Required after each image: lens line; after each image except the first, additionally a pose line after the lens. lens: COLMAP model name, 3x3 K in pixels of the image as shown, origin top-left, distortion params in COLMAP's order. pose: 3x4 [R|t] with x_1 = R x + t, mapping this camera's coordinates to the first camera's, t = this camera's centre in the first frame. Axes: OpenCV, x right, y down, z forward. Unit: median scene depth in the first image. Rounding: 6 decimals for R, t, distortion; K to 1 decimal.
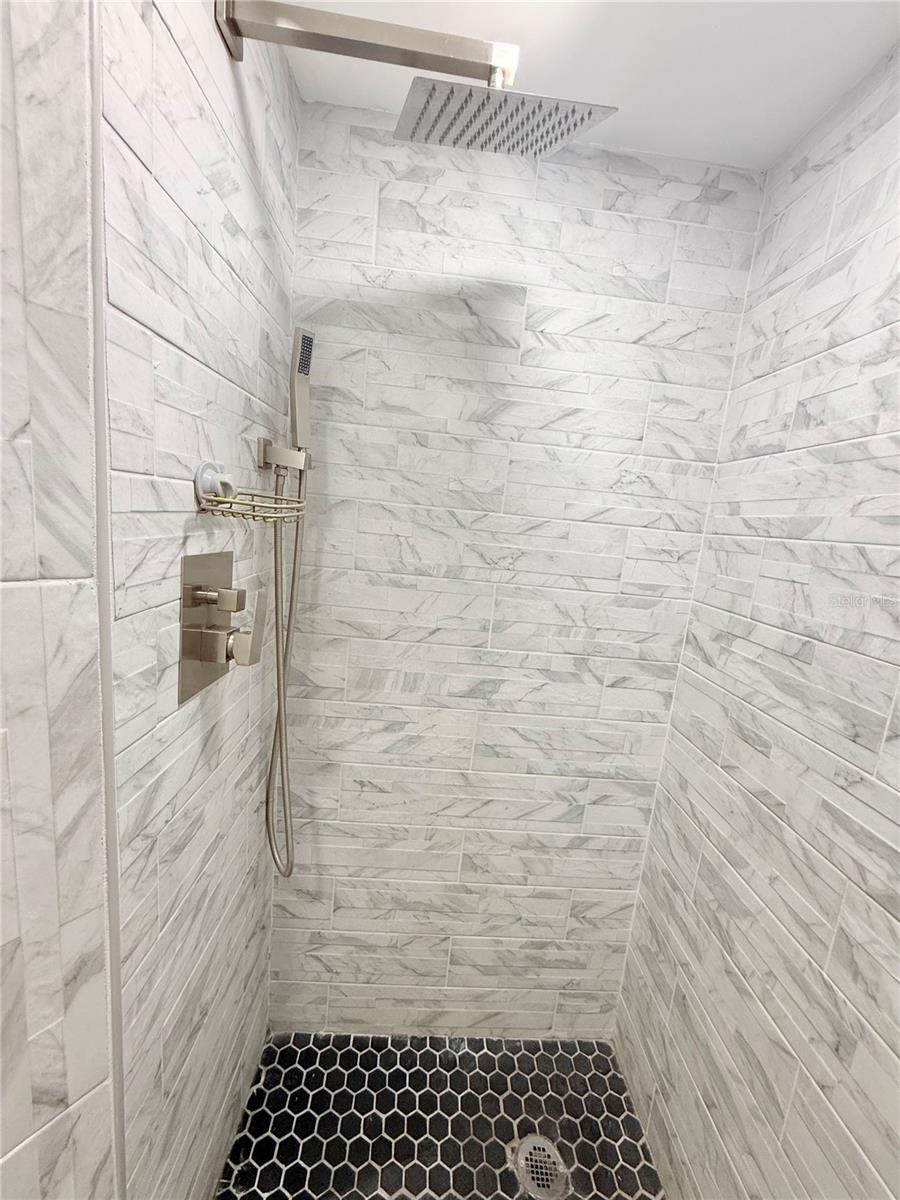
lens RADIAL K [[479.7, 0, 451.3], [0, 479.7, 596.5], [0, 0, 1]] dist [0.001237, -0.000122]
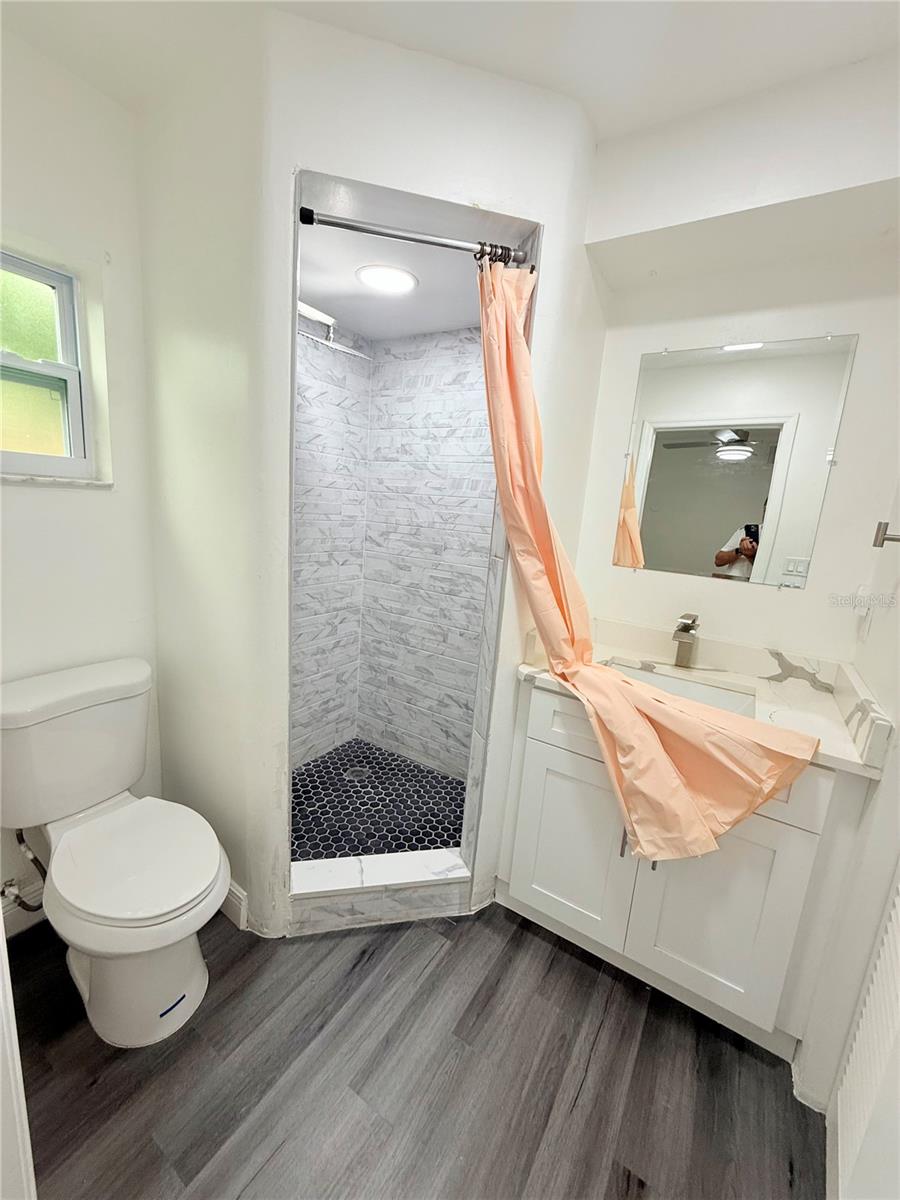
lens RADIAL K [[479.7, 0, 451.3], [0, 479.7, 596.5], [0, 0, 1]] dist [0.001237, -0.000122]
pose [[0.579666, -0.205364, 0.788551, -1.203924], [0.114826, 0.978651, 0.170463, 0.017428], [-0.806723, -0.008265, 0.590872, -0.720994]]
